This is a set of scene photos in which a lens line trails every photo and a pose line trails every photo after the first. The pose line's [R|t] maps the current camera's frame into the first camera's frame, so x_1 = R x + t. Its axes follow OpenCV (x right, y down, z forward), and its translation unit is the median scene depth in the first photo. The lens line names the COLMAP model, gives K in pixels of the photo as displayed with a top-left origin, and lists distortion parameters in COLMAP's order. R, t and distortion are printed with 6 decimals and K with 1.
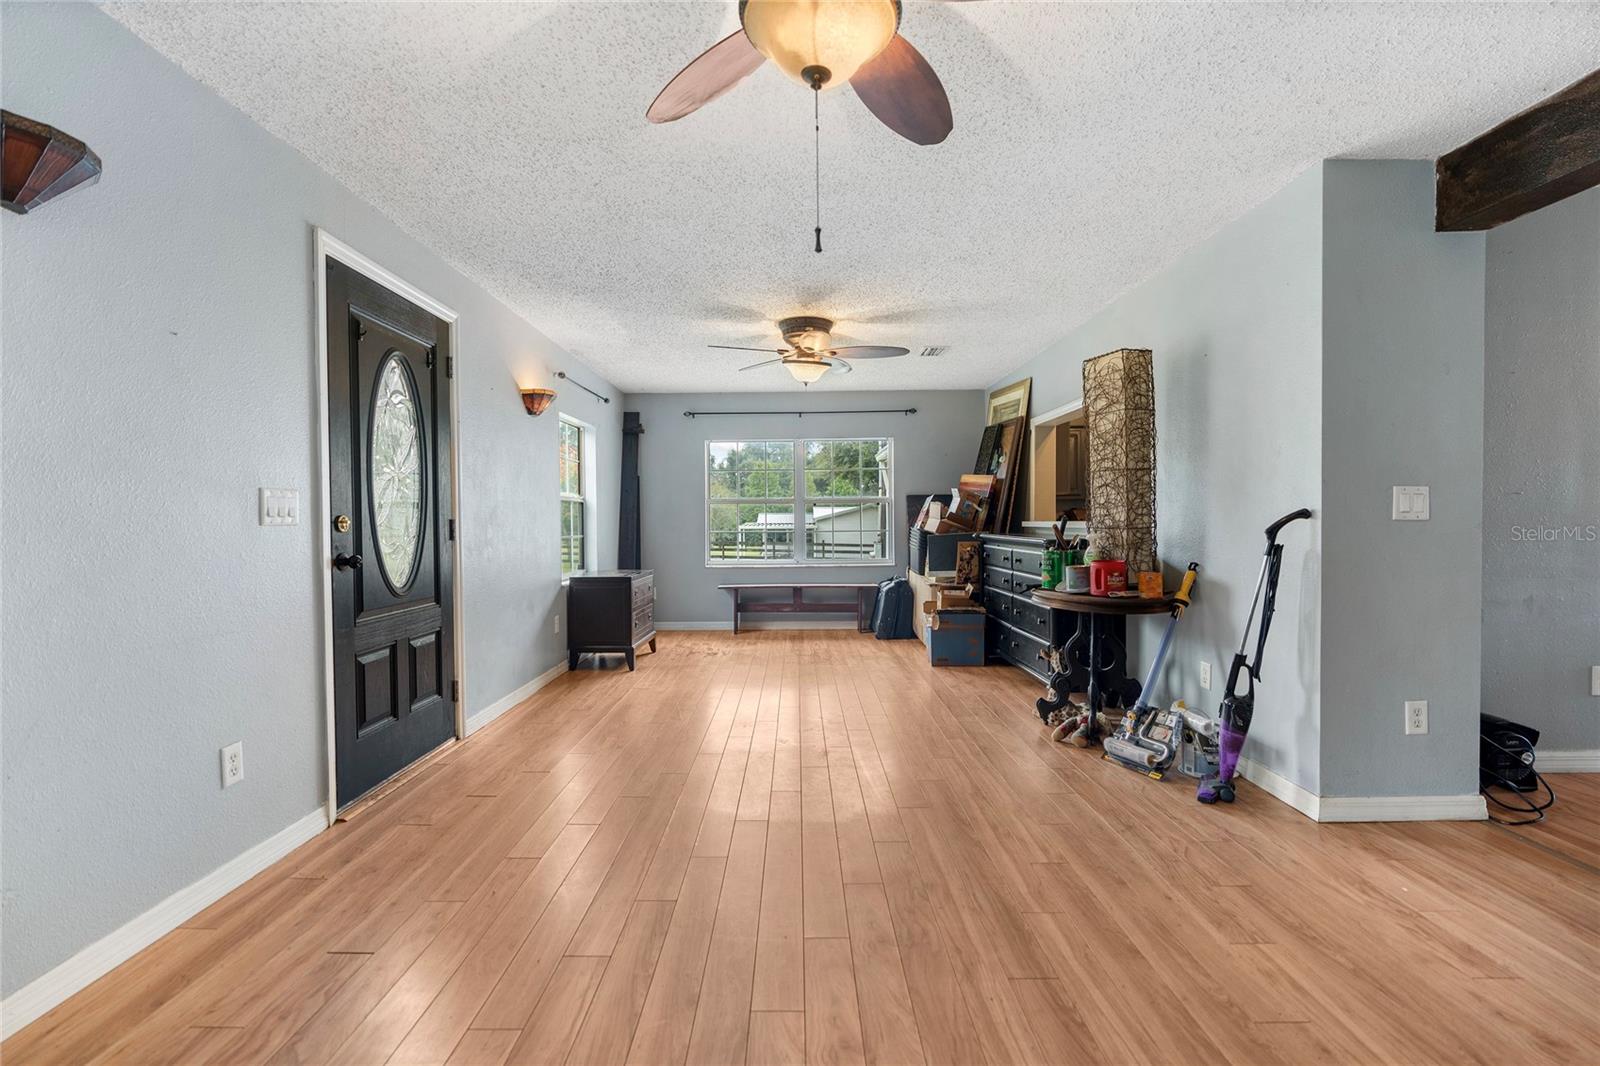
lens RADIAL K [[714.0, 0, 789.7], [0, 714.0, 537.8], [0, 0, 1]] dist [-0.014145, 0.007179]
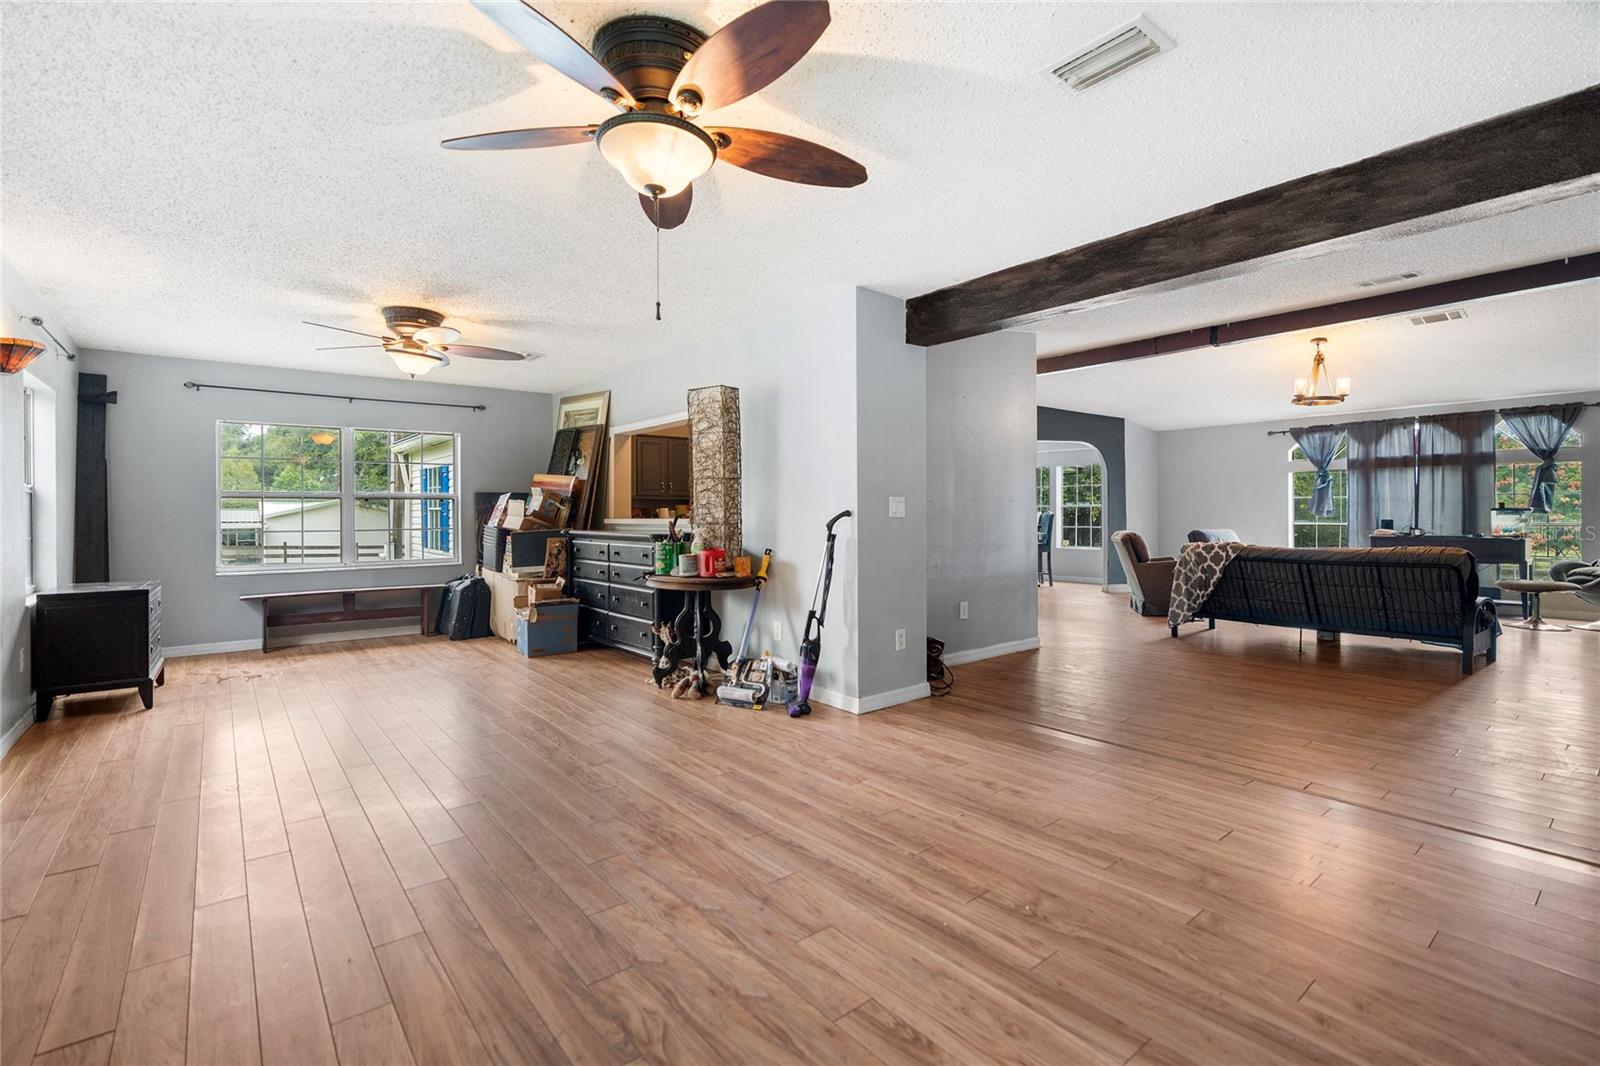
lens RADIAL K [[713.0, 0, 792.4], [0, 713.0, 529.2], [0, 0, 1]] dist [-0.016894, 0.006116]
pose [[0.777444, -0.009151, 0.628886, -0.240908], [0.014765, 0.999884, -0.003704, 0.002669], [-0.628779, 0.012165, 0.777489, -0.082044]]
